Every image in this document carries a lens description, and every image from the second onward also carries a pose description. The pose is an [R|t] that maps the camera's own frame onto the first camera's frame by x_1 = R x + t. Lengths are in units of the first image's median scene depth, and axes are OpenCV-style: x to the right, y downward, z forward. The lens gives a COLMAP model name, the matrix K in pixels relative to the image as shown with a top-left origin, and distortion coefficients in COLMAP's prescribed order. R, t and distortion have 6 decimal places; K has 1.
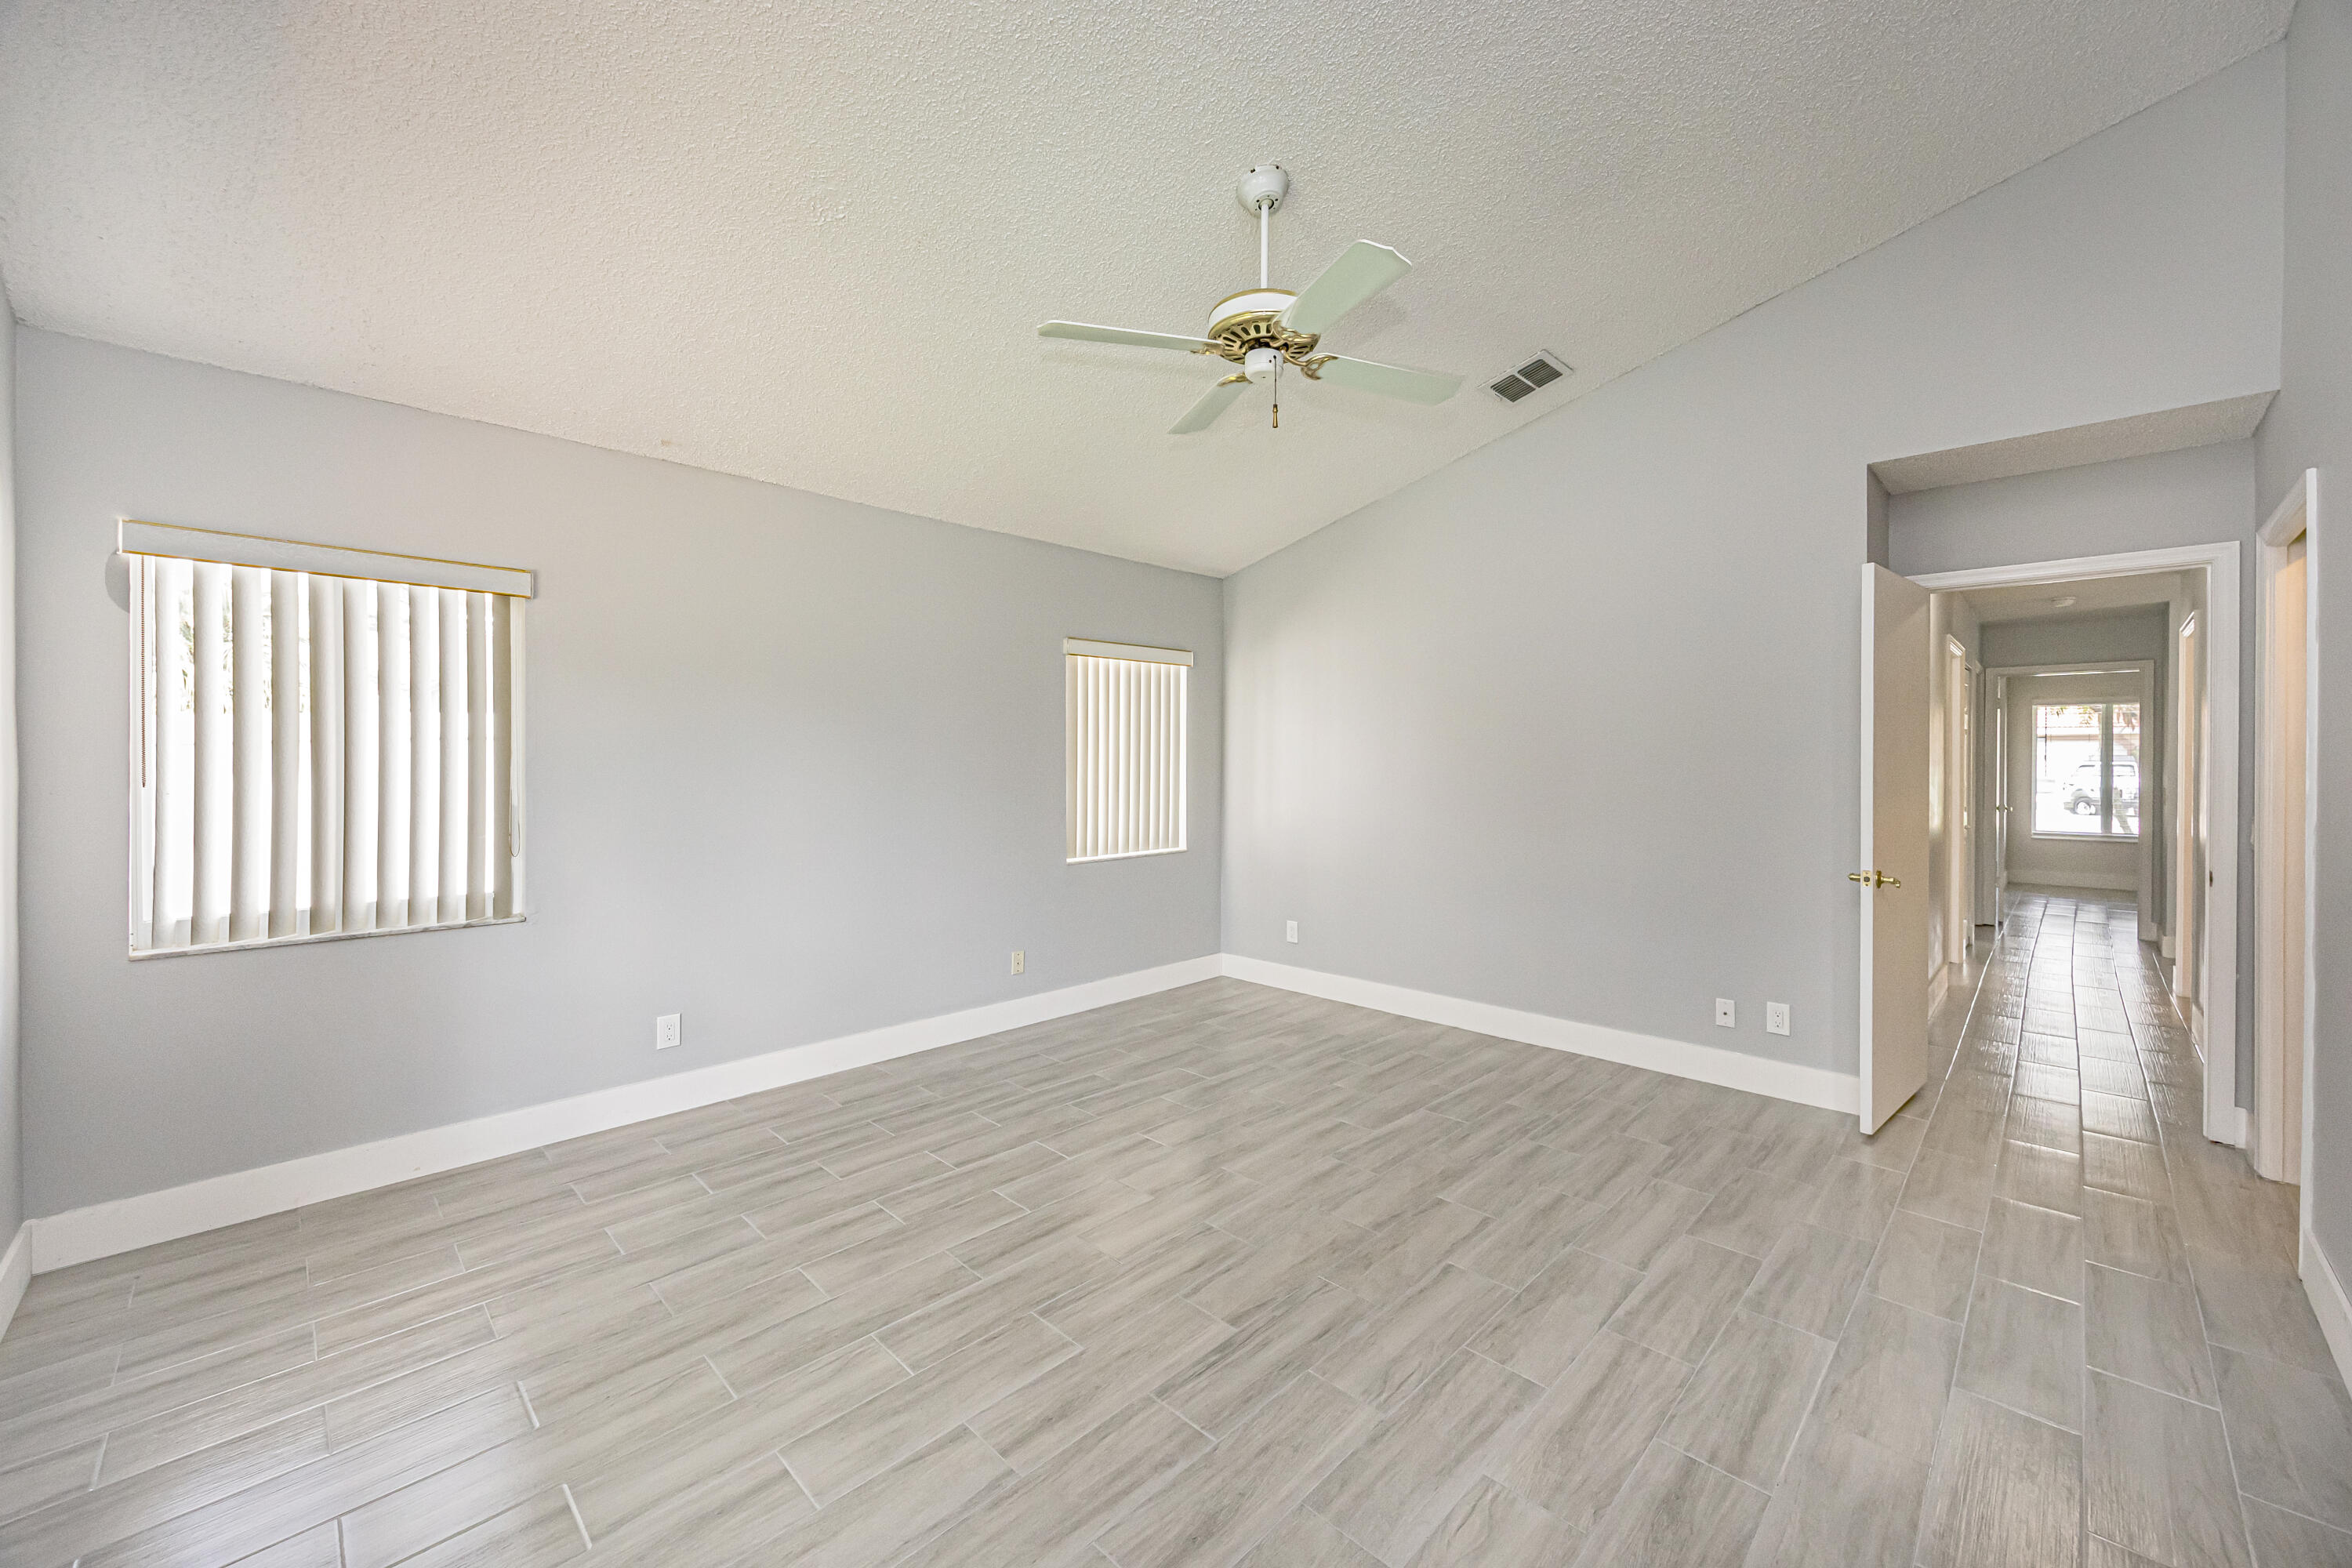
lens RADIAL K [[919.9, 0, 1197.1], [0, 919.9, 767.8], [0, 0, 1]] dist [-0.002072, -0.000089]
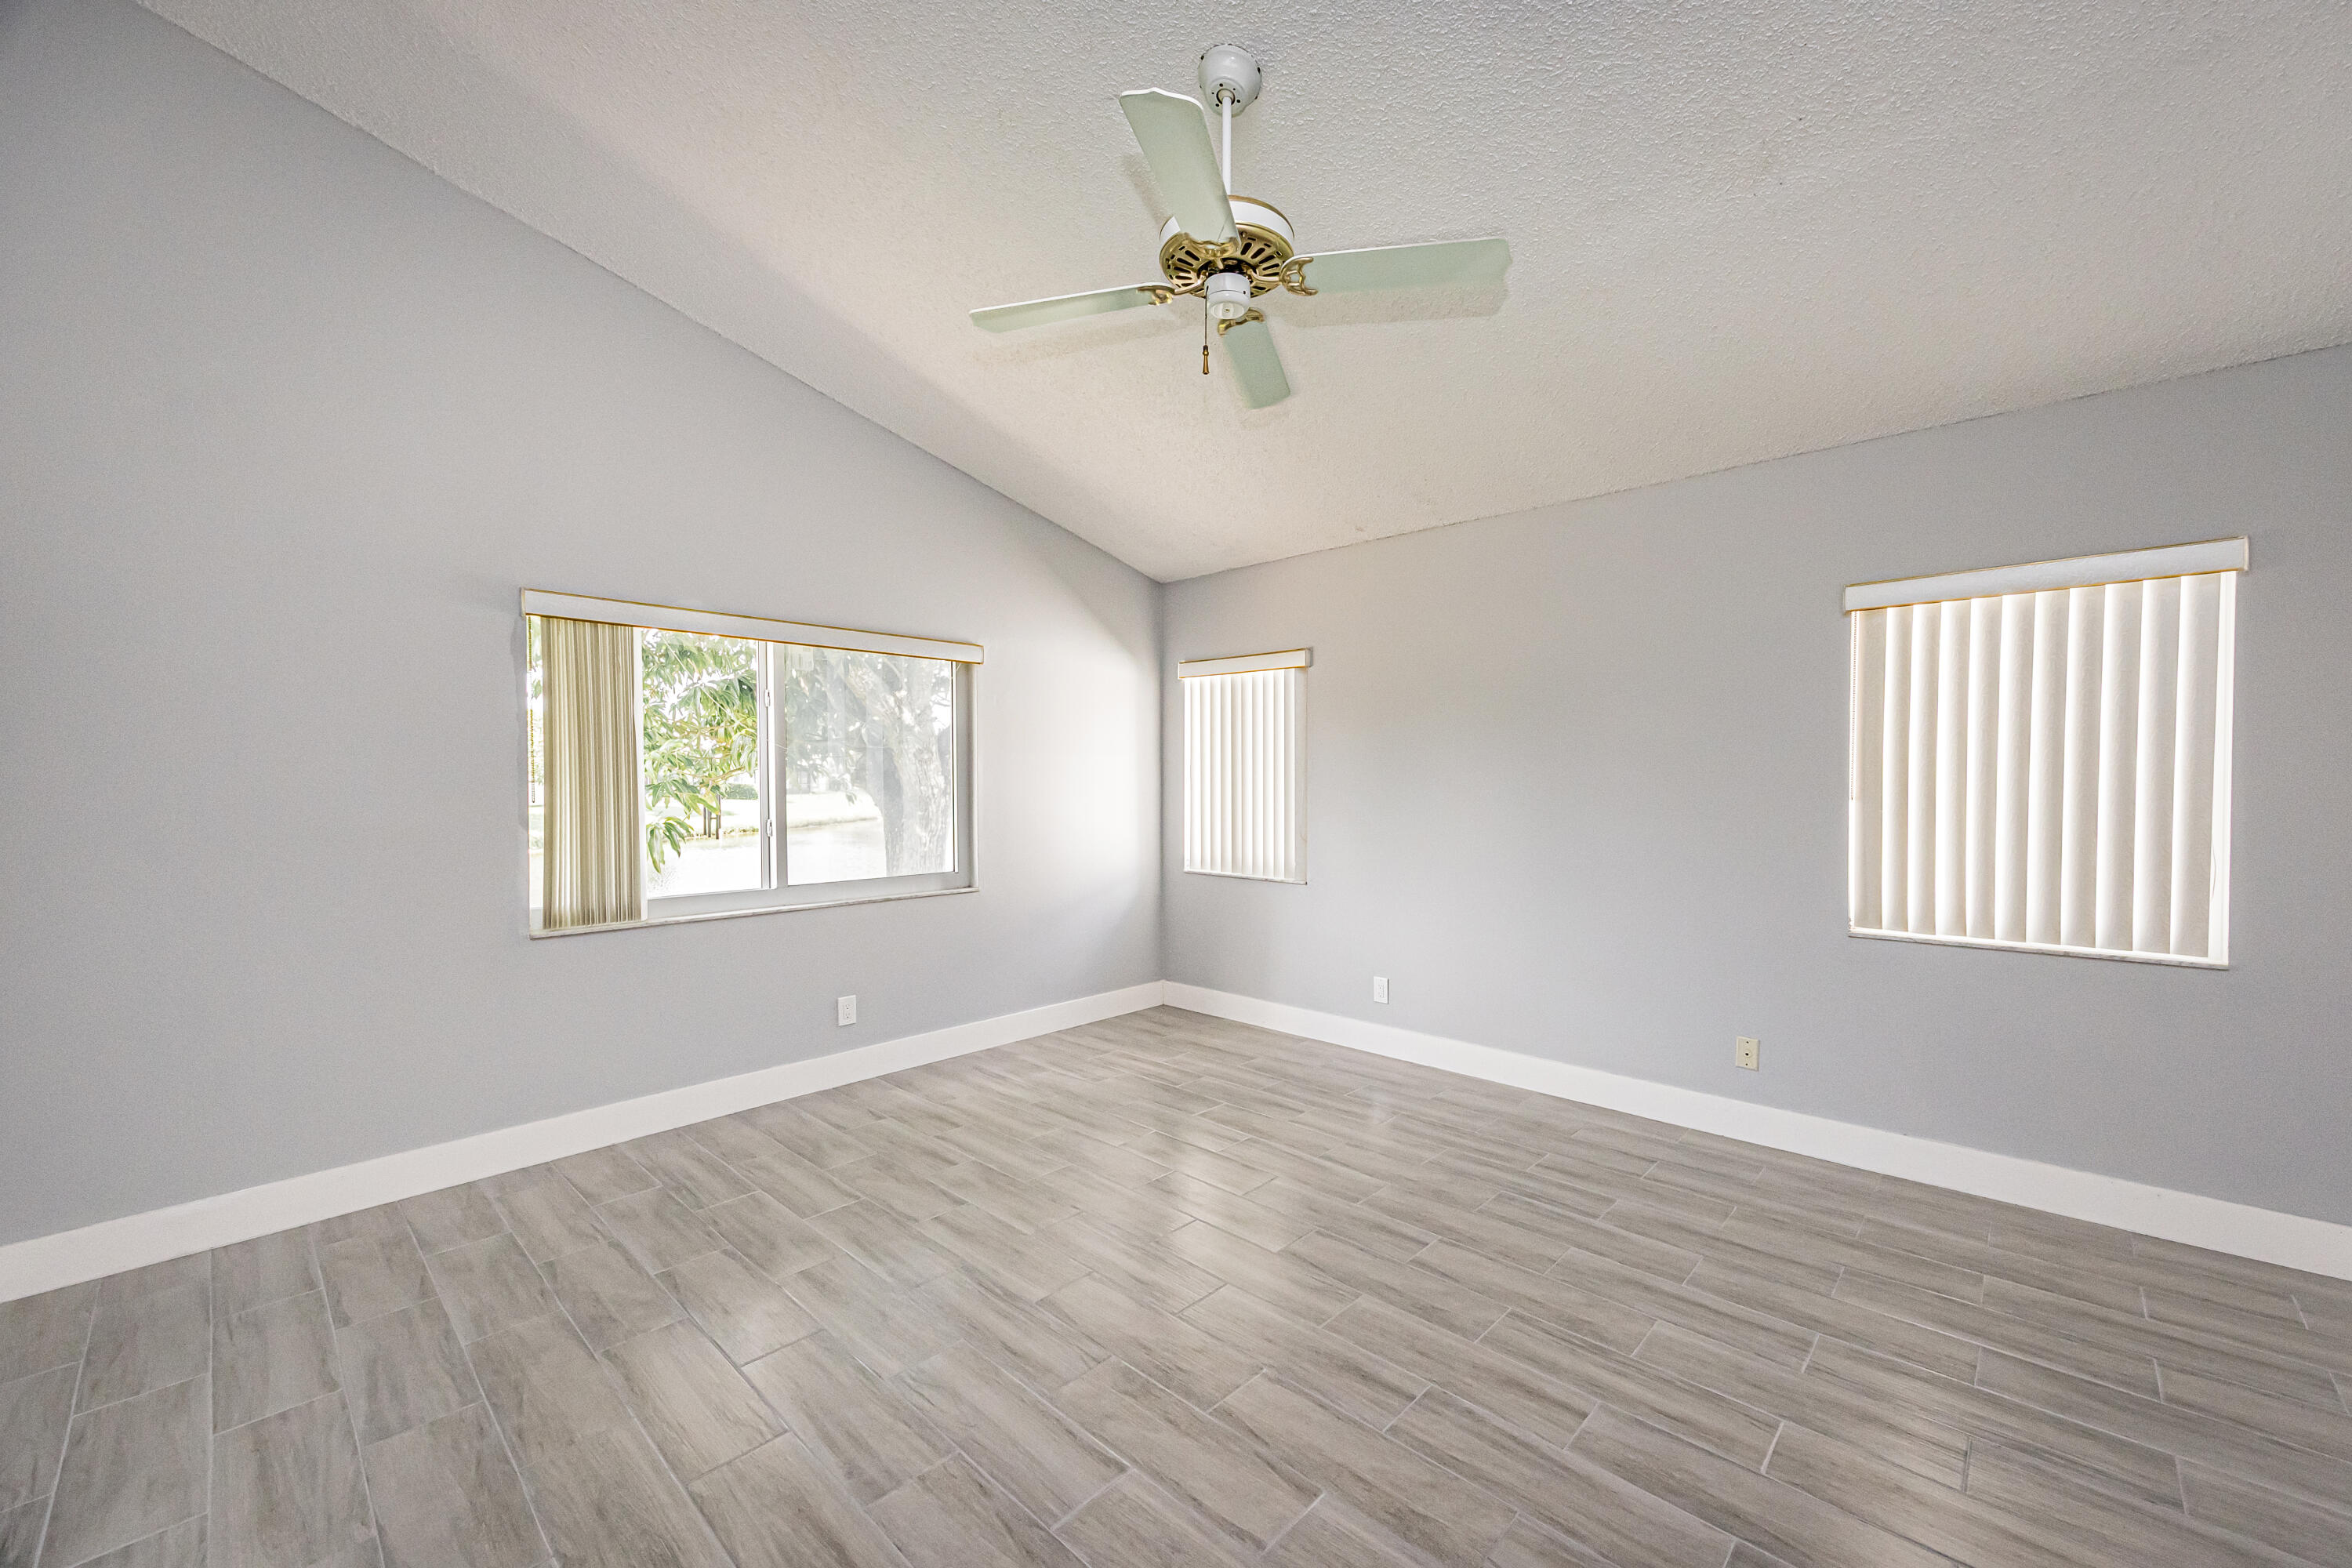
lens RADIAL K [[928.4, 0, 1198.9], [0, 928.4, 789.3], [0, 0, 1]] dist [-0.002743, -0.000011]
pose [[0.007634, 0.011659, -0.999903, 0.797430], [-0.006303, 0.999913, 0.011611, -0.003409], [0.999951, 0.006213, 0.007707, 0.836793]]
